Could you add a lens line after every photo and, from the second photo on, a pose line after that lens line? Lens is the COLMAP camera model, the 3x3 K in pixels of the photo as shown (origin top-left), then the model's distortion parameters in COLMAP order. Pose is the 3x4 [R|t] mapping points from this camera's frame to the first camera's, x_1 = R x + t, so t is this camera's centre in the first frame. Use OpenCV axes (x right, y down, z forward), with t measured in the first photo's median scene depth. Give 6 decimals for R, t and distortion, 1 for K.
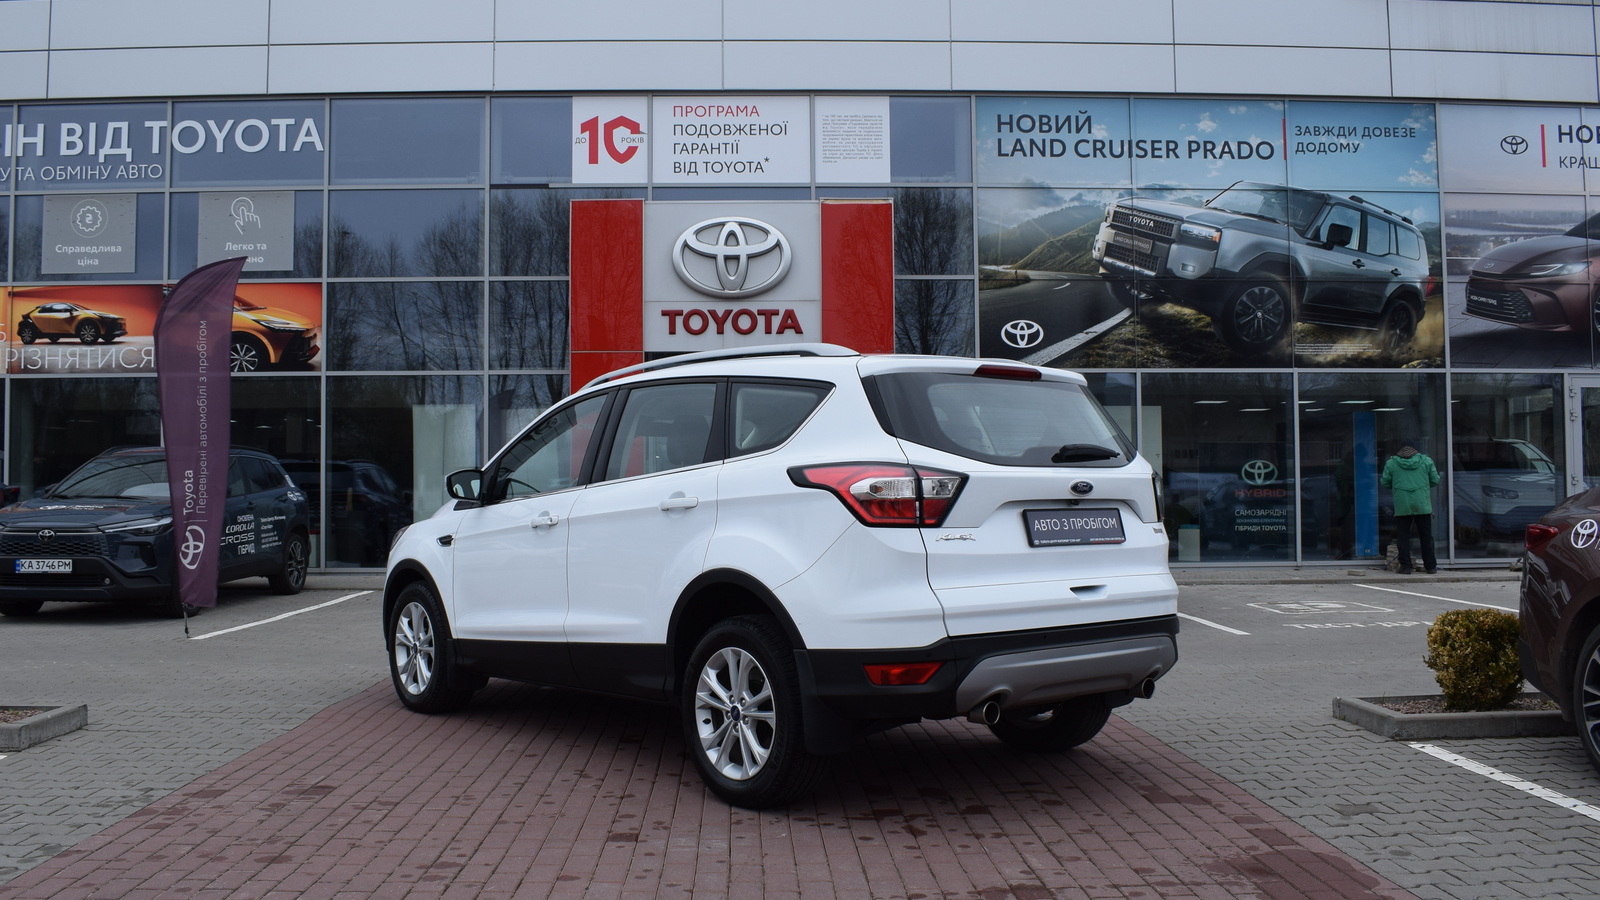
lens RADIAL K [[1359.4, 0, 781.2], [0, 1359.4, 450.4], [0, 0, 1]] dist [-0.089908, 0.008120]
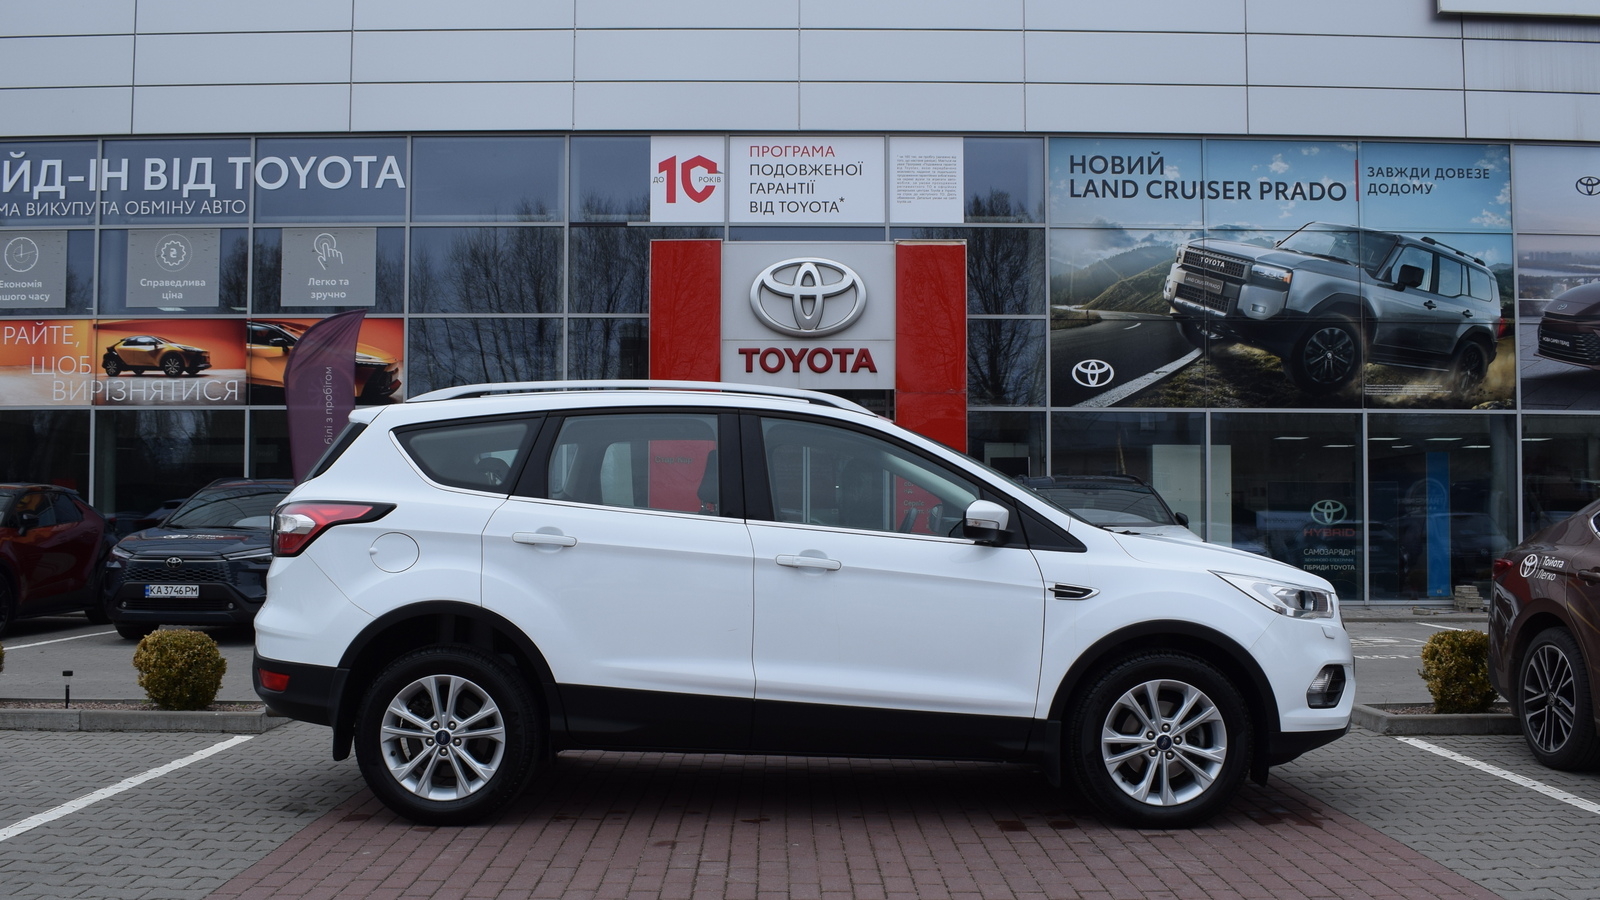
lens RADIAL K [[1513.1, 0, 801.9], [0, 1513.1, 488.5], [0, 0, 1]] dist [-0.082207, 0.006636]
pose [[0.999782, 0.007769, -0.019370, -0.017014], [-0.007678, 0.999959, 0.004760, -0.003612], [0.019406, -0.004611, 0.999801, -0.131117]]
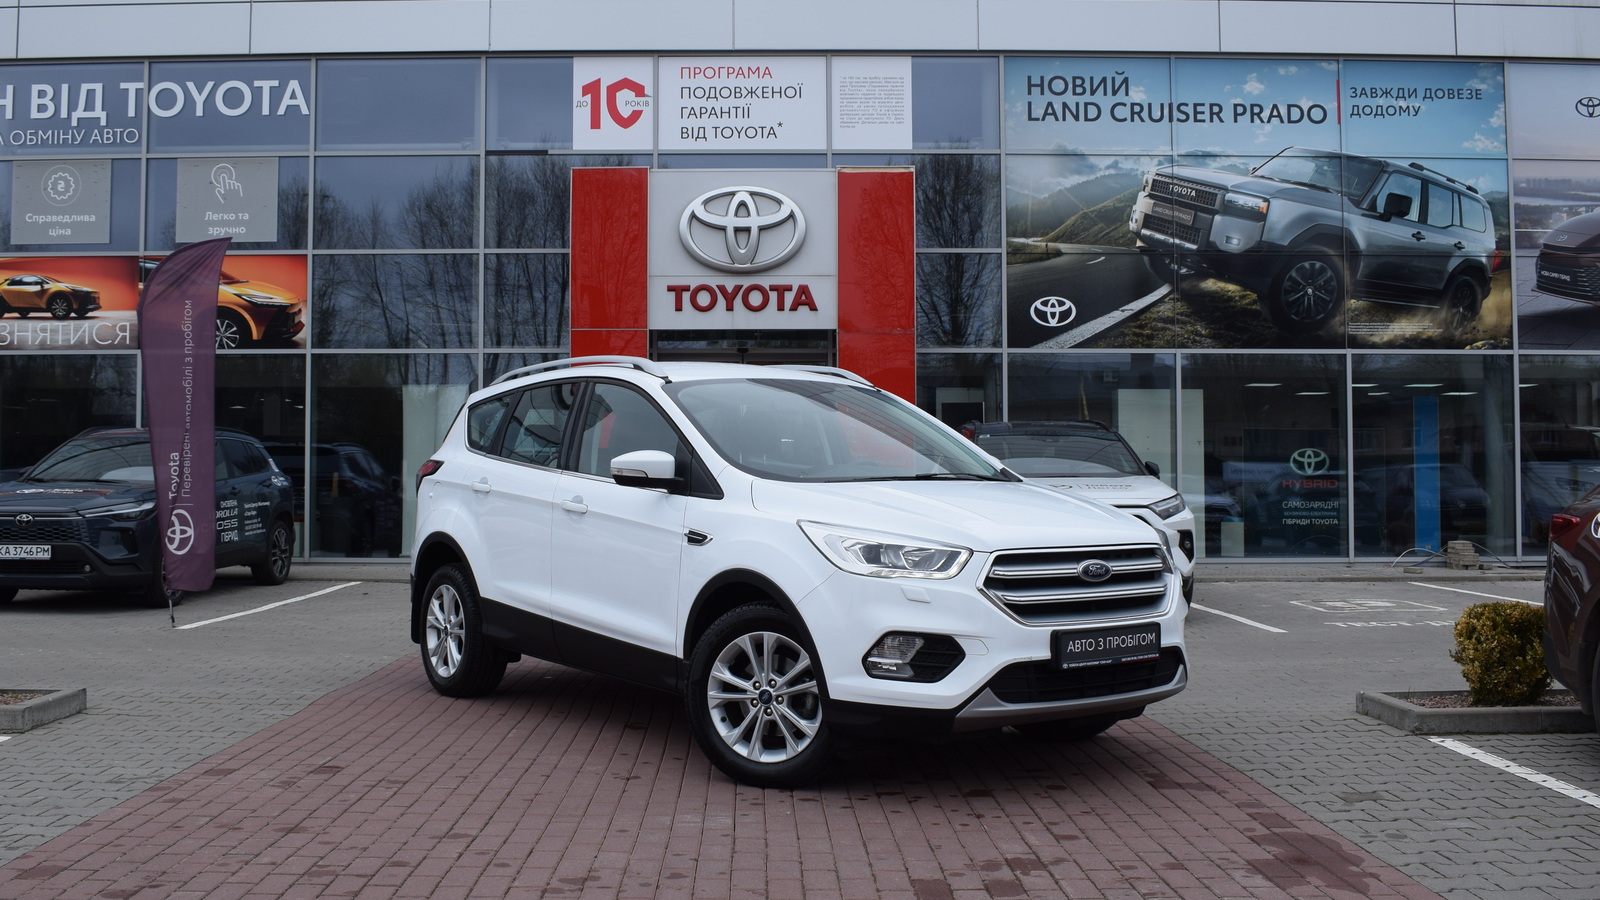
lens RADIAL K [[1497.7, 0, 756.7], [0, 1497.7, 435.2], [0, 0, 1]] dist [-0.081705, 0.008551]
pose [[0.999625, 0.004832, -0.026939, 0.002005], [-0.004831, 0.999988, 0.000097, 0.000073], [0.026939, 0.000033, 0.999637, -0.032536]]
